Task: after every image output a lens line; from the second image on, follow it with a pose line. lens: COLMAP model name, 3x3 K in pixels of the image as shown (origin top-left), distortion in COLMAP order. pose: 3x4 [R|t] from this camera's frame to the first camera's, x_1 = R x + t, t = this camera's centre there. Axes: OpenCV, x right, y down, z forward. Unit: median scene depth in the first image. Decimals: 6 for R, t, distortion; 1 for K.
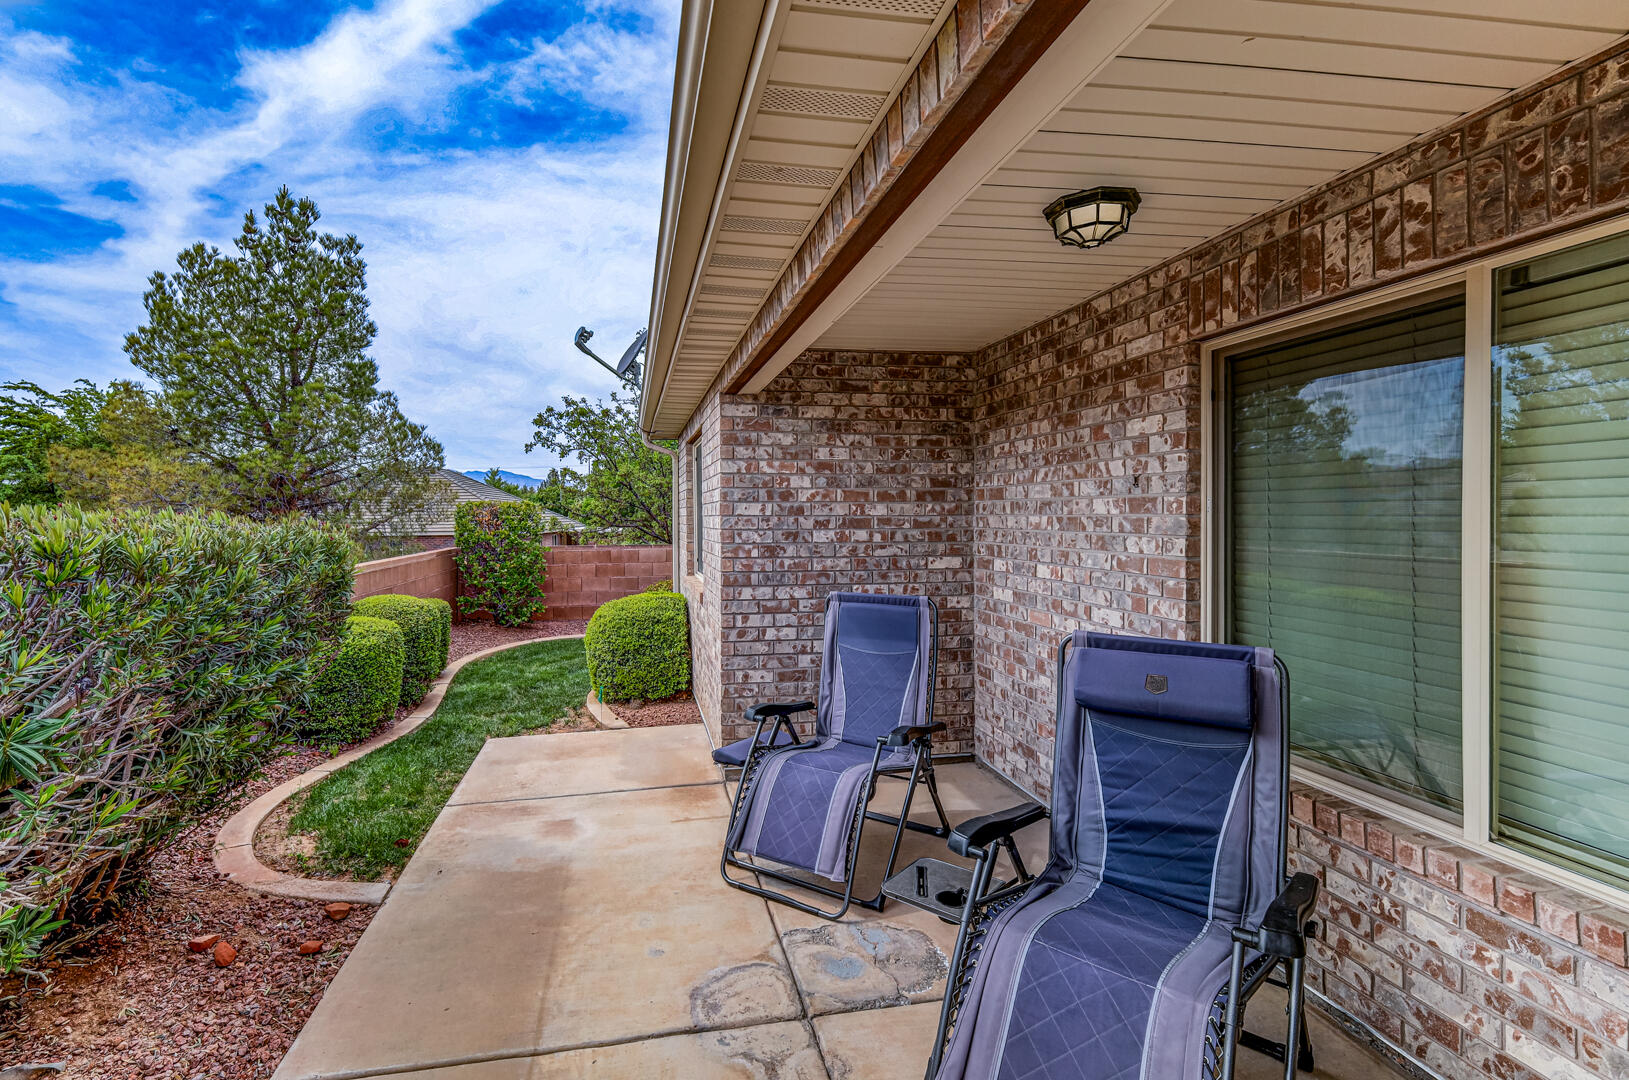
lens RADIAL K [[716.8, 0, 812.6], [0, 716.8, 528.2], [0, 0, 1]] dist [-0.004895, 0.000233]
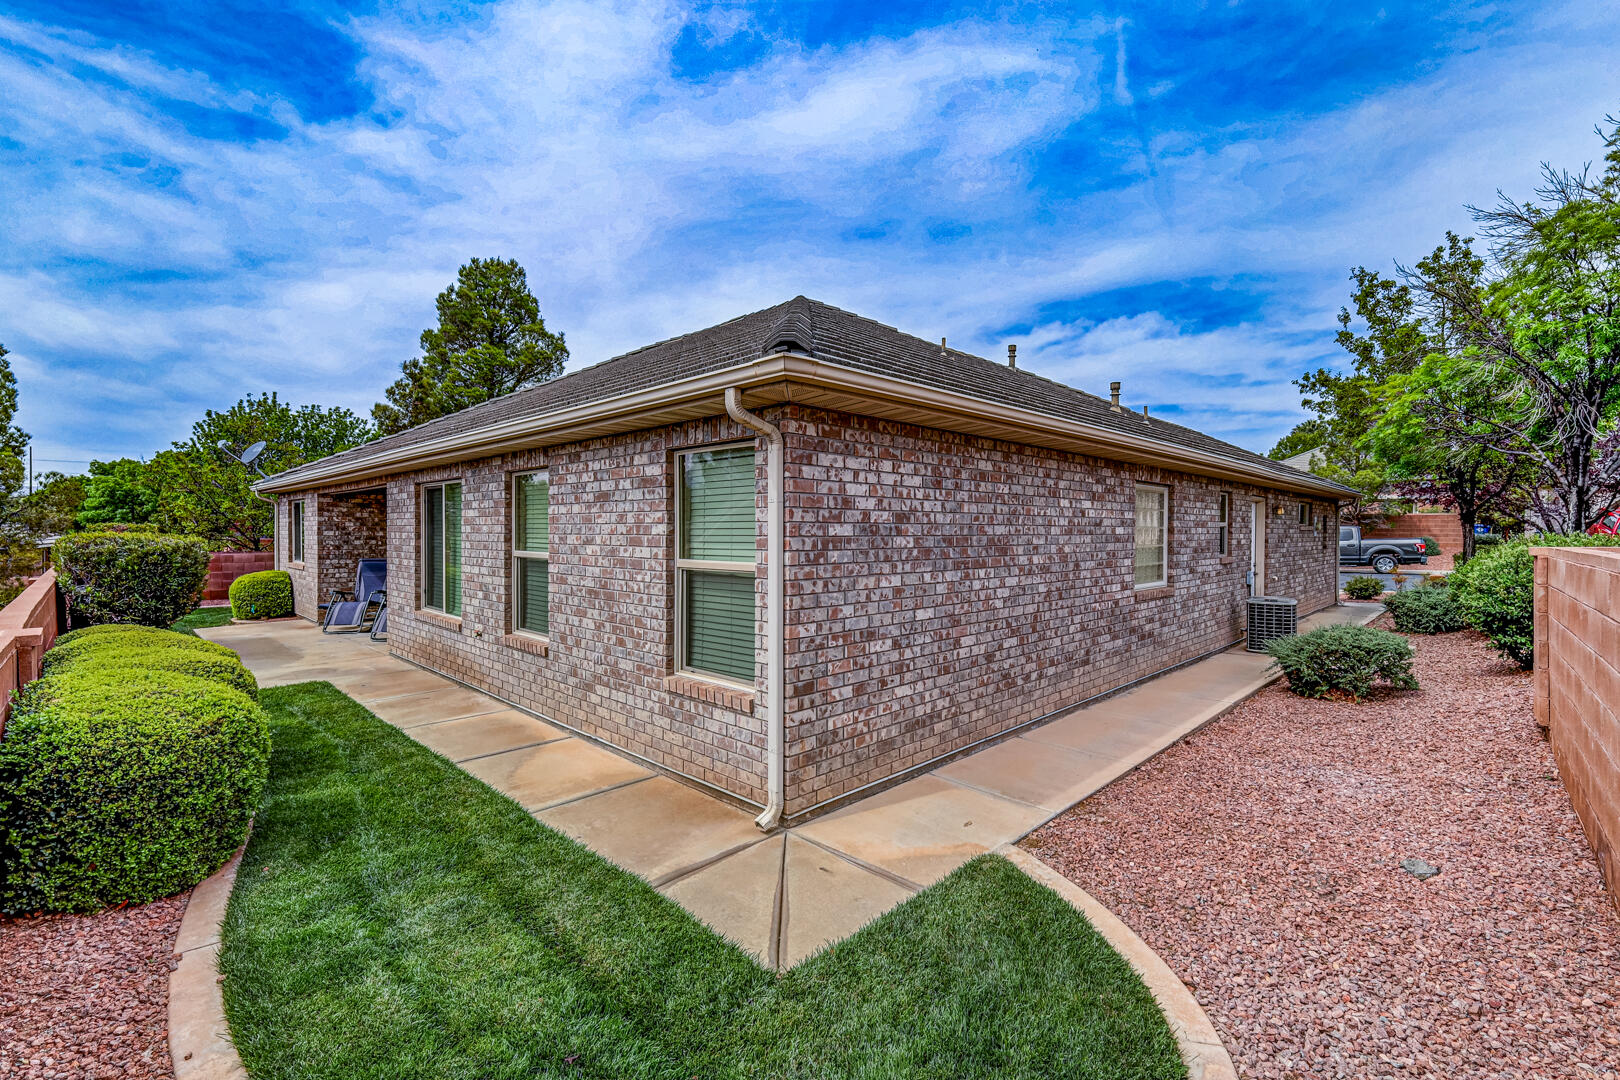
lens RADIAL K [[712.8, 0, 808.8], [0, 712.8, 534.2], [0, 0, 1]] dist [-0.004895, 0.000233]
pose [[0.858439, 0.003019, 0.512906, 0.105266], [0.002981, 0.999936, -0.010874, 0.015326], [-0.512906, 0.010864, 0.858376, -2.508929]]
